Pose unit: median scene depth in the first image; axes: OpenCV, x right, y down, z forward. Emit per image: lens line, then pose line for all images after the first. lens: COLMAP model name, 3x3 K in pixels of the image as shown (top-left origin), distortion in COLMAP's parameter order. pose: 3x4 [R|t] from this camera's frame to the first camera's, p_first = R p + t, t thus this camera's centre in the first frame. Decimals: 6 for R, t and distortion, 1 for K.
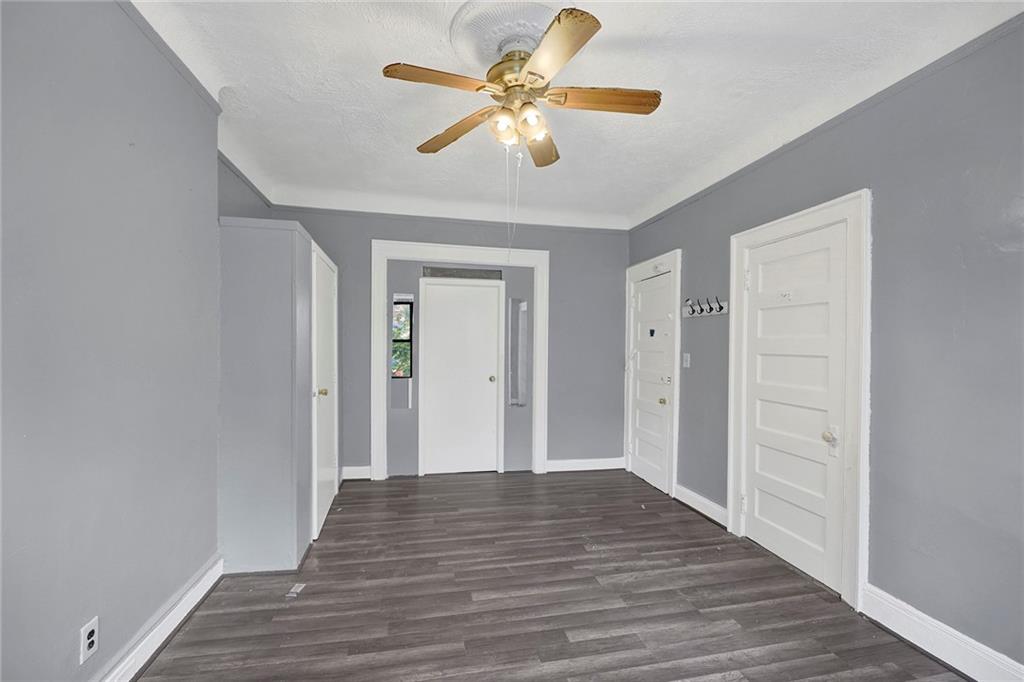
lens RADIAL K [[457.3, 0, 523.2], [0, 457.3, 346.9], [0, 0, 1]] dist [0.000173, -0.005536]
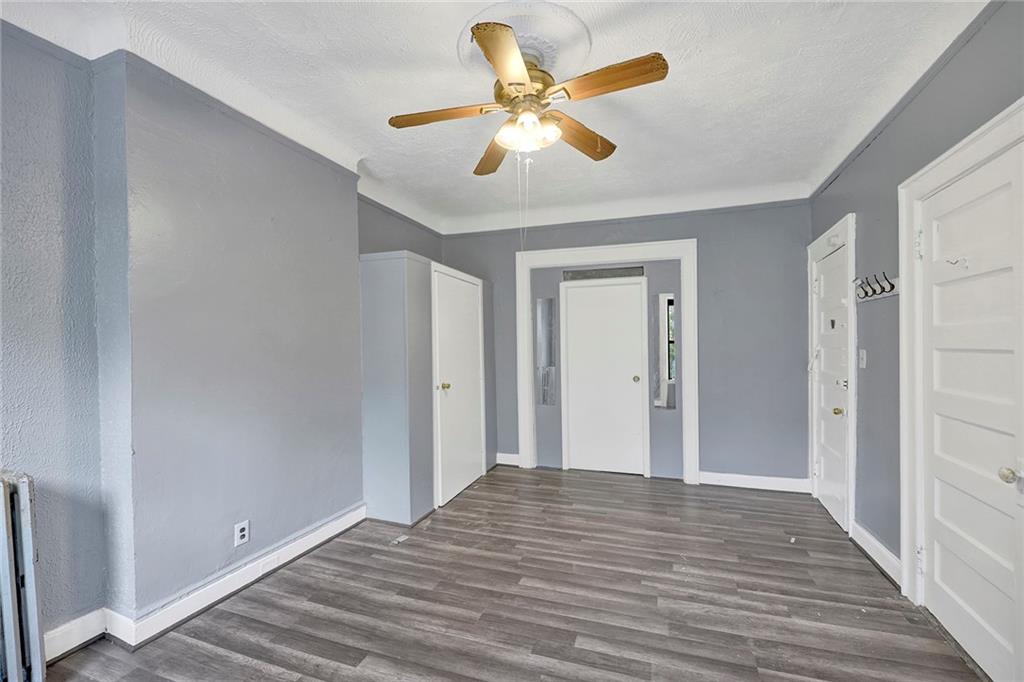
lens RADIAL K [[457.3, 0, 523.2], [0, 457.3, 346.9], [0, 0, 1]] dist [0.000173, -0.005536]
pose [[0.845675, -0.018609, -0.533373, 0.368345], [0.017495, 0.999821, -0.007144, 0.006969], [0.533411, -0.003290, 0.845850, 0.079337]]
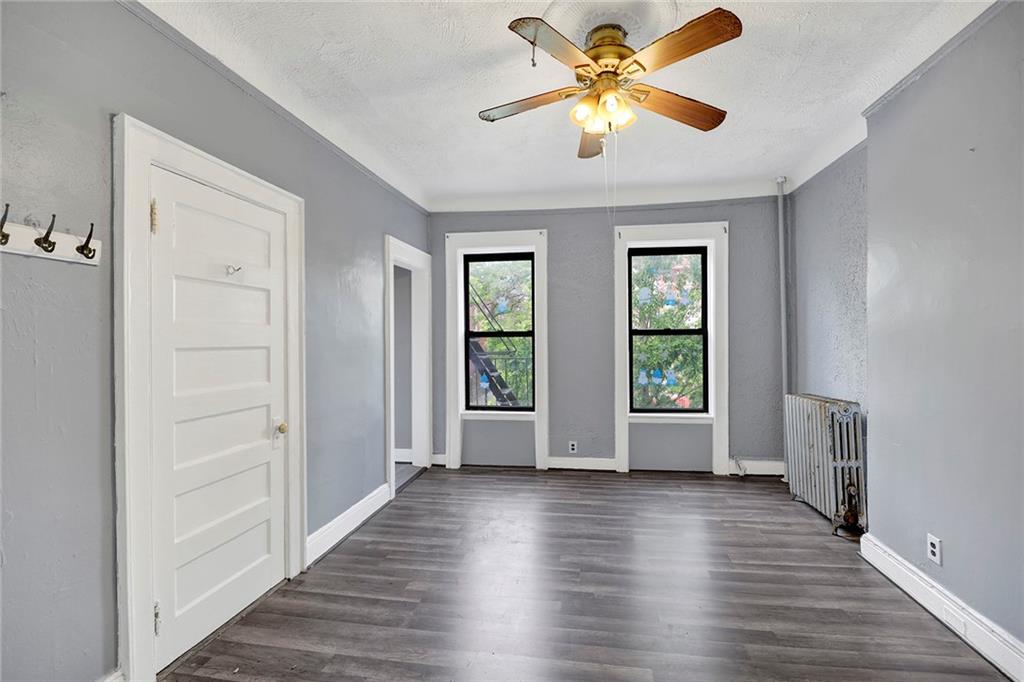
lens RADIAL K [[457.3, 0, 523.2], [0, 457.3, 346.9], [0, 0, 1]] dist [0.000173, -0.005536]
pose [[-0.933375, -0.016558, 0.358519, -0.141892], [-0.014246, 0.999857, 0.009090, -0.000194], [-0.358619, 0.003377, -0.933478, 1.441125]]
